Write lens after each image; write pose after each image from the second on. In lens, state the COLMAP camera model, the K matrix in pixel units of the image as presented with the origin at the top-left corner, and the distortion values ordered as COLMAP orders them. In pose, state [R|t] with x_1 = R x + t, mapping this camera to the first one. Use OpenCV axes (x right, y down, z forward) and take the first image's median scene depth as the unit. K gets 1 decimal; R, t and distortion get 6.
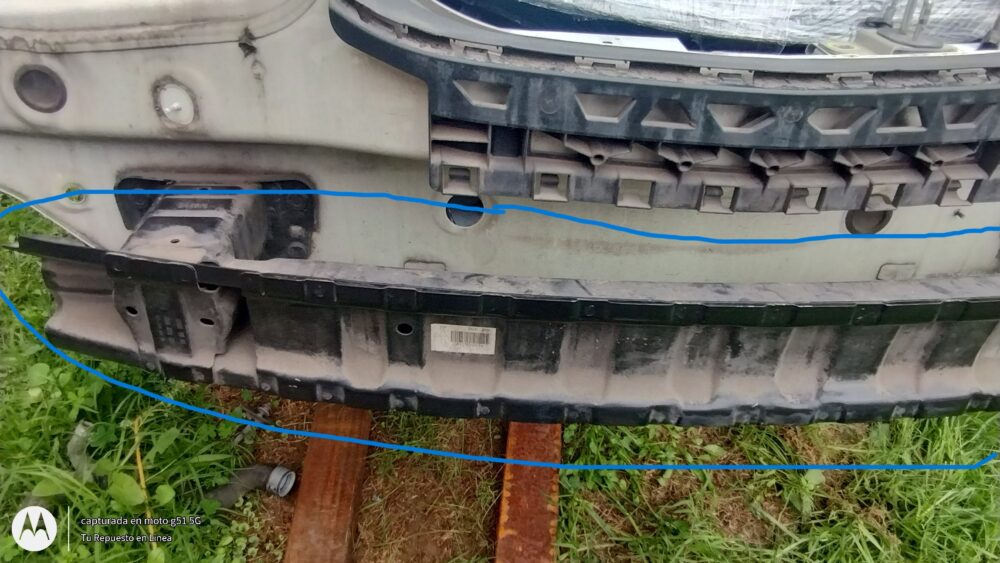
lens RADIAL K [[760.4, 0, 495.4], [0, 760.4, 287.8], [0, 0, 1]] dist [0.002944, -0.010191]
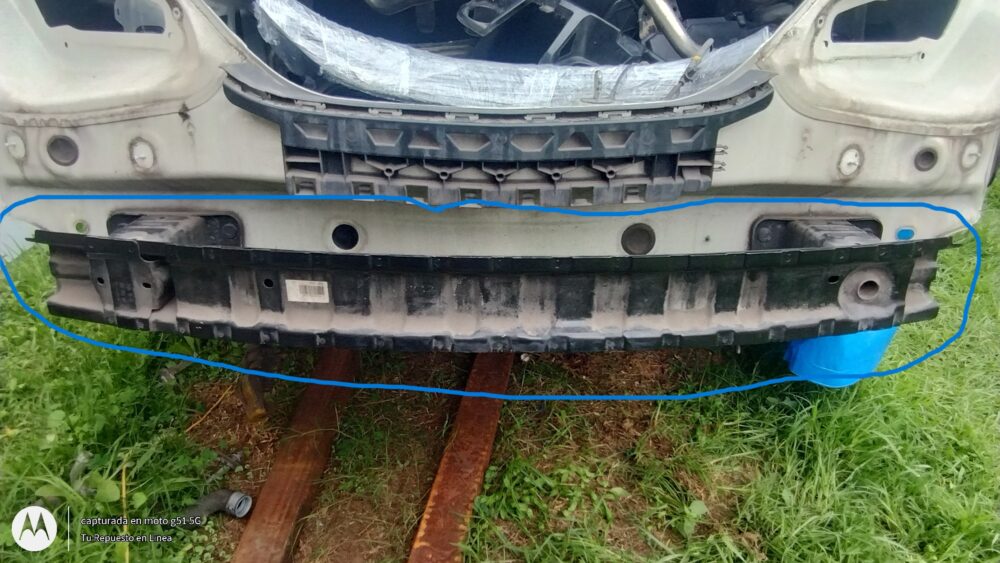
lens RADIAL K [[760.4, 0, 495.4], [0, 760.4, 287.8], [0, 0, 1]] dist [0.002944, -0.010191]
pose [[0.998139, -0.013096, -0.059550, 0.413011], [-0.000023, 0.976580, -0.215155, 0.378079], [0.060973, 0.214757, 0.974763, -0.450910]]
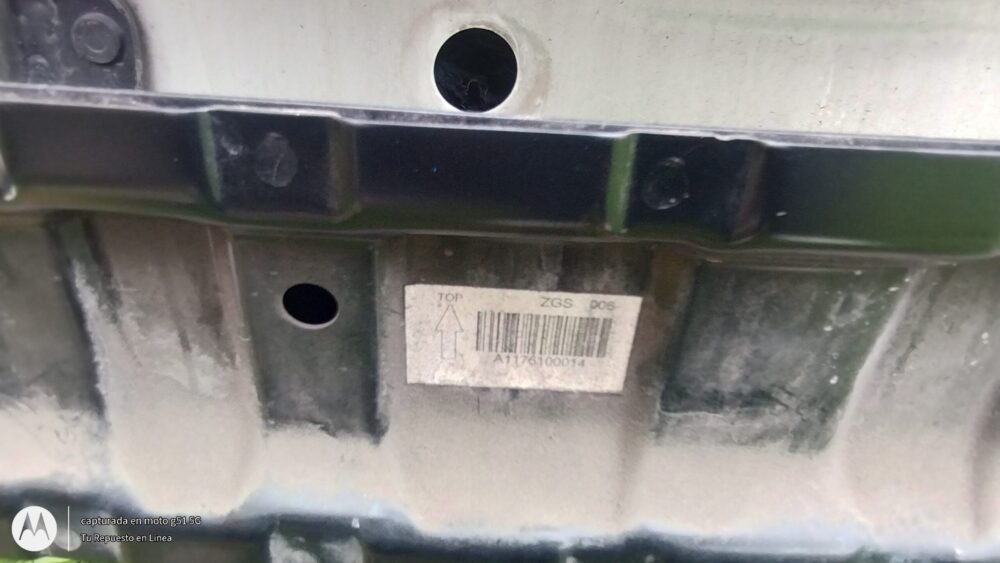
lens RADIAL K [[760.4, 0, 495.4], [0, 760.4, 287.8], [0, 0, 1]] dist [0.002944, -0.010191]
pose [[0.999182, -0.015475, 0.037373, -0.060192], [0.016938, 0.999090, -0.039153, 0.057208], [-0.036733, 0.039754, 0.998534, 0.694764]]
